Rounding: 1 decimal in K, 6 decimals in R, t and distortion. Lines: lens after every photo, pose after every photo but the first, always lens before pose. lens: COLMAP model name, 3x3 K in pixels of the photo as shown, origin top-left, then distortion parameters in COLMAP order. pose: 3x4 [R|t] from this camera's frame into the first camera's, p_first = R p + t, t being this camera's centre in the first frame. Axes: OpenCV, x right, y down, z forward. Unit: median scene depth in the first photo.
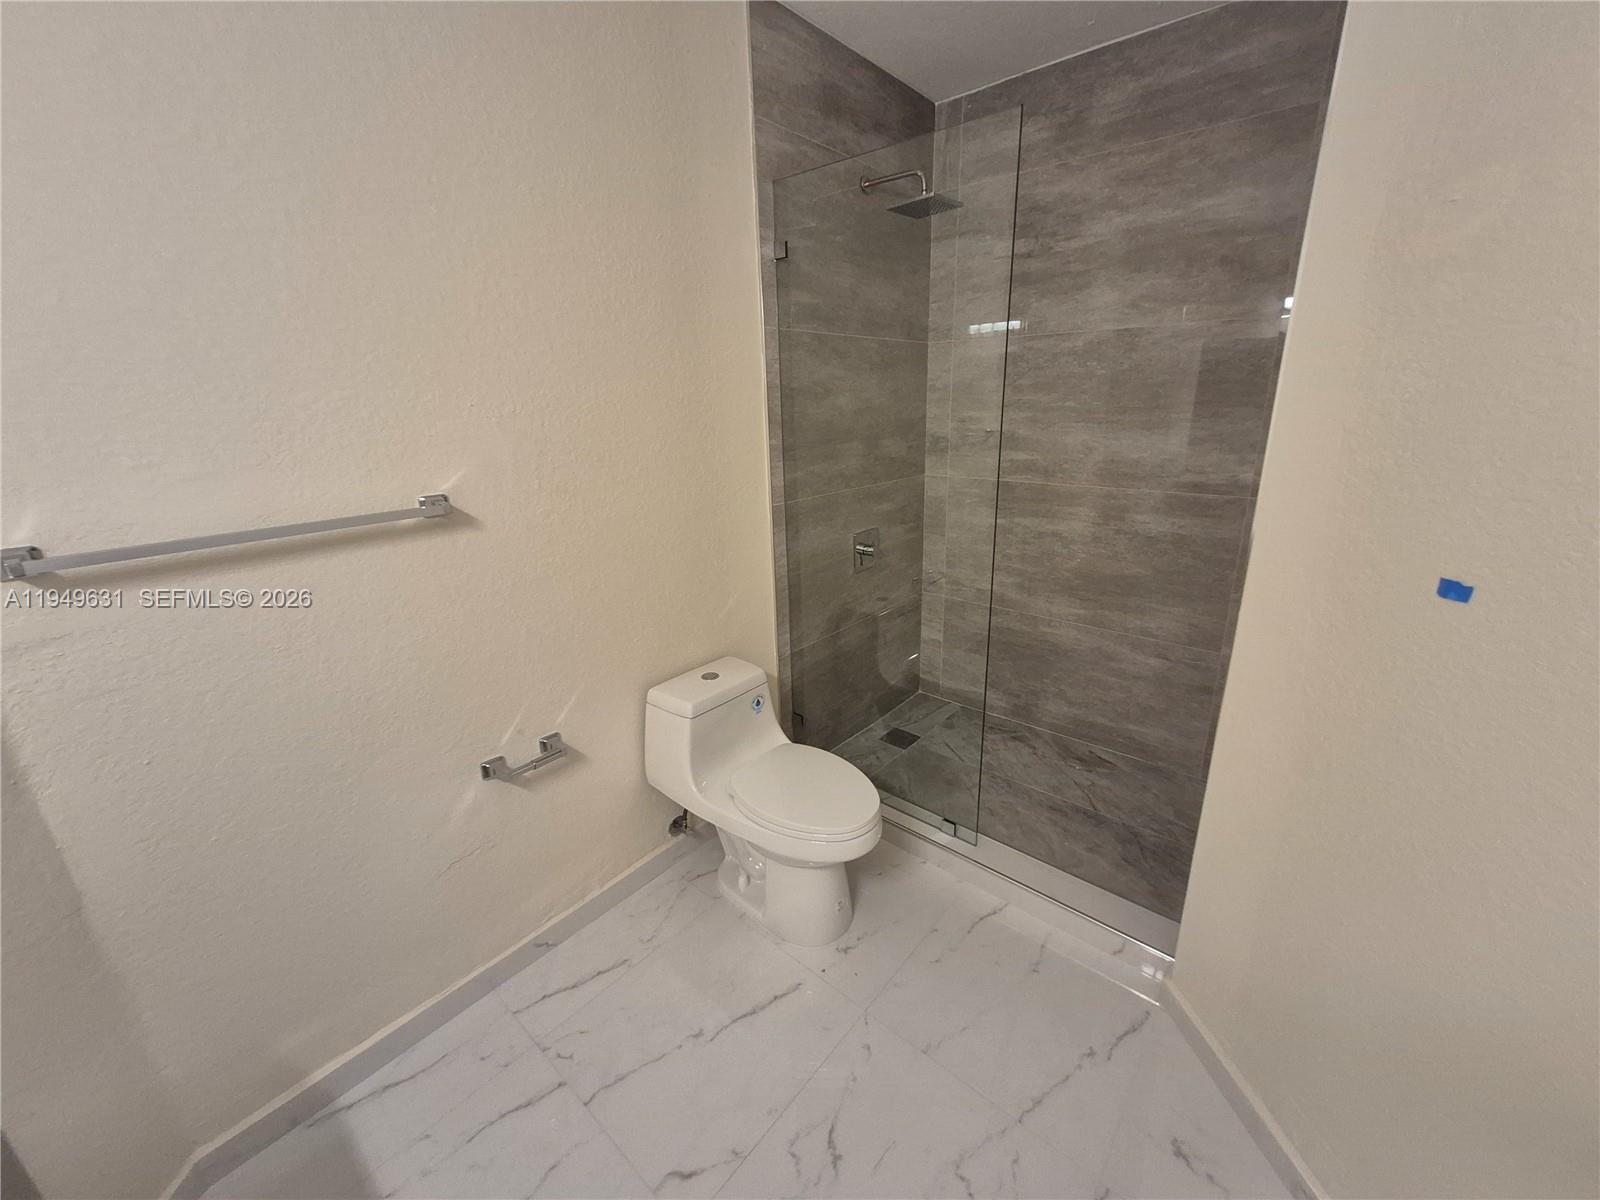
lens RADIAL K [[633.8, 0, 819.3], [0, 633.8, 606.0], [0, 0, 1]] dist [0.008646, -0.001250]
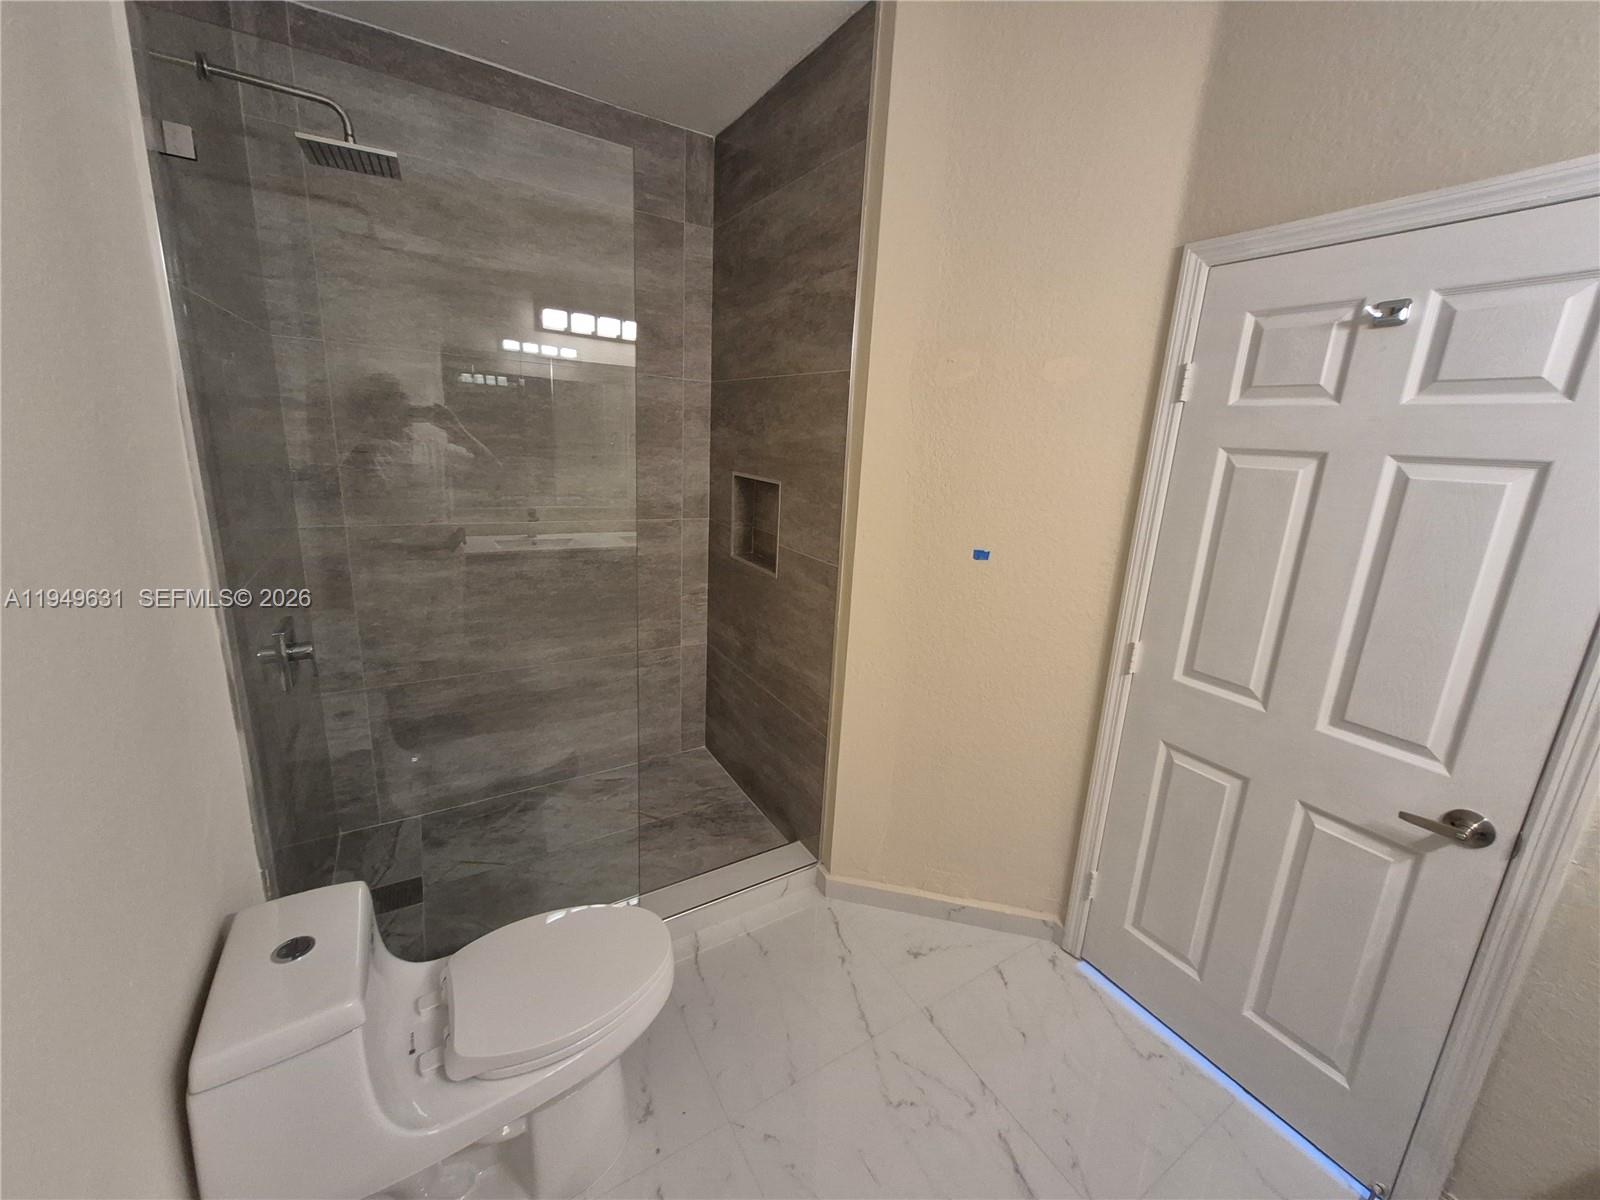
lens RADIAL K [[633.8, 0, 832.4], [0, 633.8, 608.0], [0, 0, 1]] dist [0.008646, -0.001250]
pose [[0.283651, -0.220061, 0.933335, -0.395409], [0.242444, 0.958148, 0.152230, -0.107685], [-0.927773, 0.183101, 0.325132, 0.314130]]
